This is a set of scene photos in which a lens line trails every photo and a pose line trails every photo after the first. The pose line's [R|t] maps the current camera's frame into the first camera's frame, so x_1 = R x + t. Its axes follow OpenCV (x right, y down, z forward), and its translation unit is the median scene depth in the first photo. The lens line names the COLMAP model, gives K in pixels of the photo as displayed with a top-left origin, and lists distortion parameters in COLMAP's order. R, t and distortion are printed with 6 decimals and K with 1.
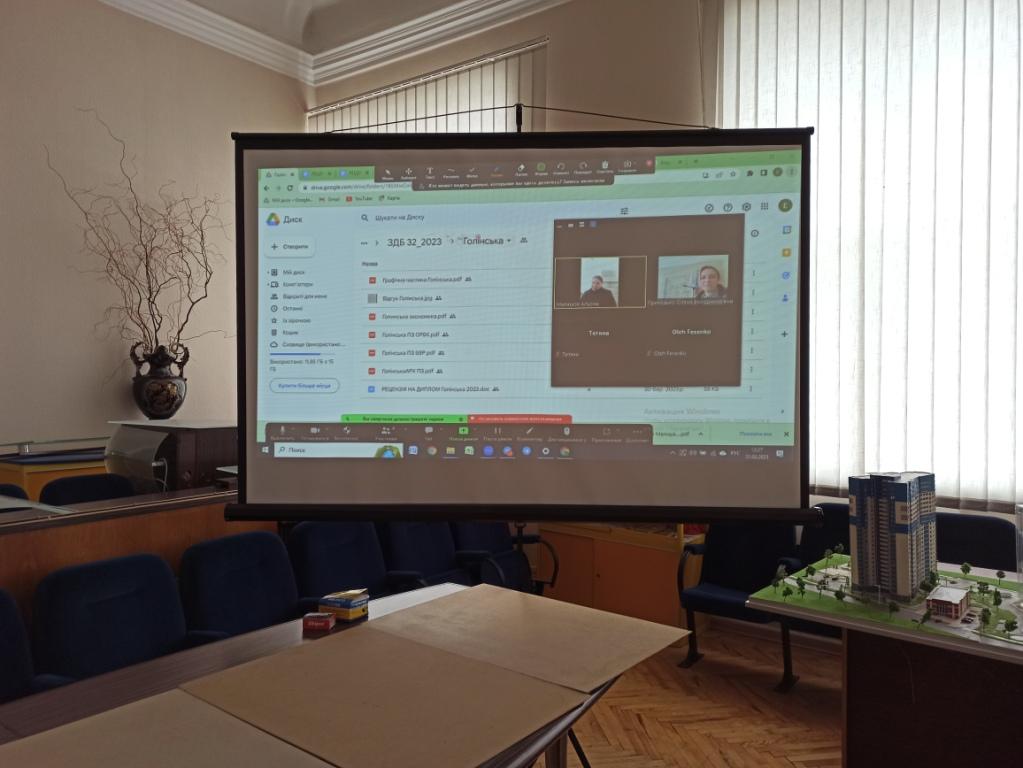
lens RADIAL K [[752.0, 0, 512.4], [0, 752.0, 380.3], [0, 0, 1]] dist [0.070097, -0.062012]
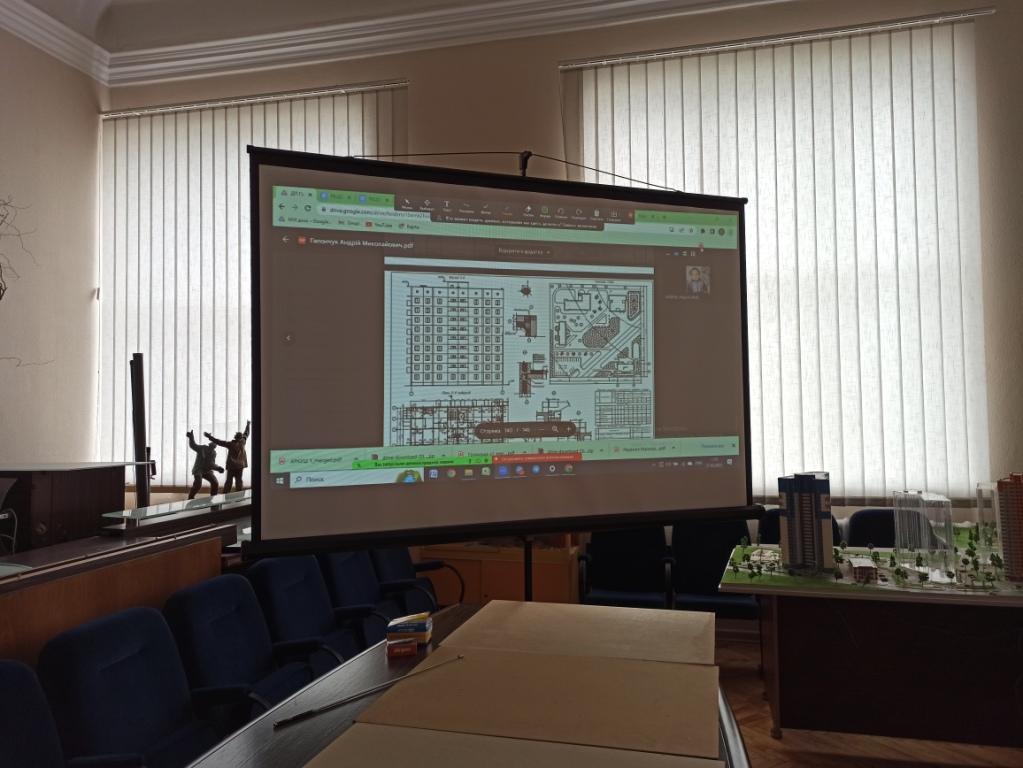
lens RADIAL K [[752.0, 0, 514.2], [0, 752.0, 384.3], [0, 0, 1]] dist [0.070097, -0.062012]
pose [[0.921021, -0.001407, 0.389512, -0.426897], [0.018055, 0.999073, -0.039082, 0.013888], [-0.389095, 0.043028, 0.920192, 0.016121]]
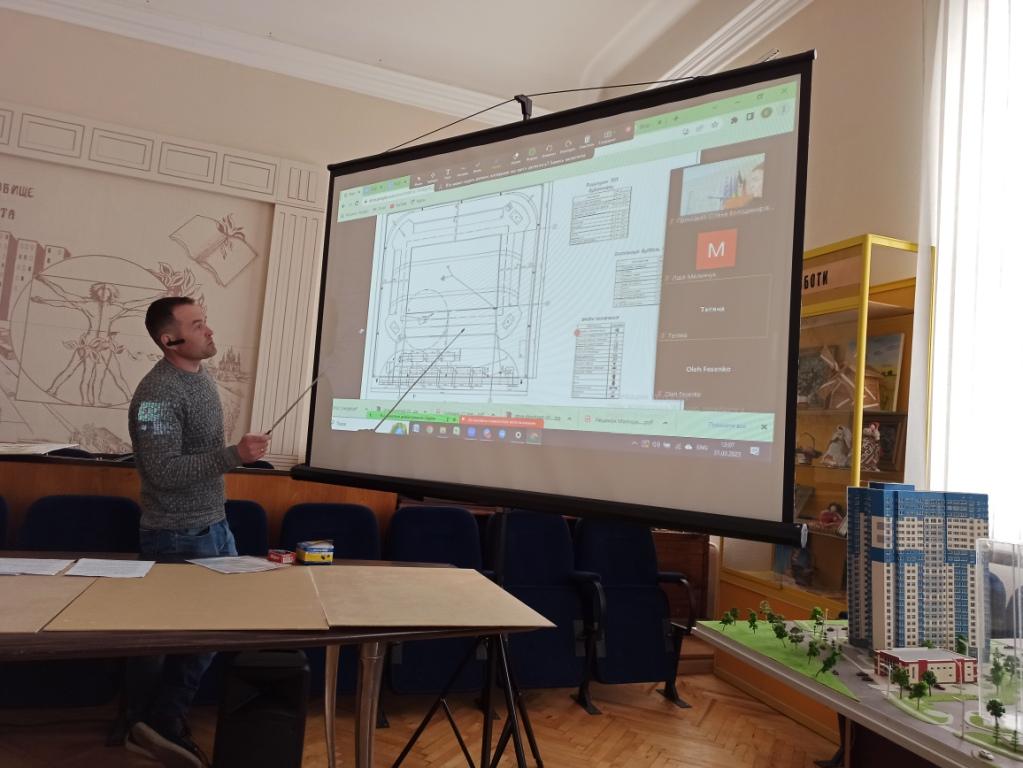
lens RADIAL K [[752.0, 0, 515.0], [0, 752.0, 380.9], [0, 0, 1]] dist [0.070097, -0.062012]
pose [[0.832196, 0.011067, -0.554372, 0.573793], [-0.072284, 0.993434, -0.088676, 0.110399], [0.549750, 0.113868, 0.827532, 0.186653]]
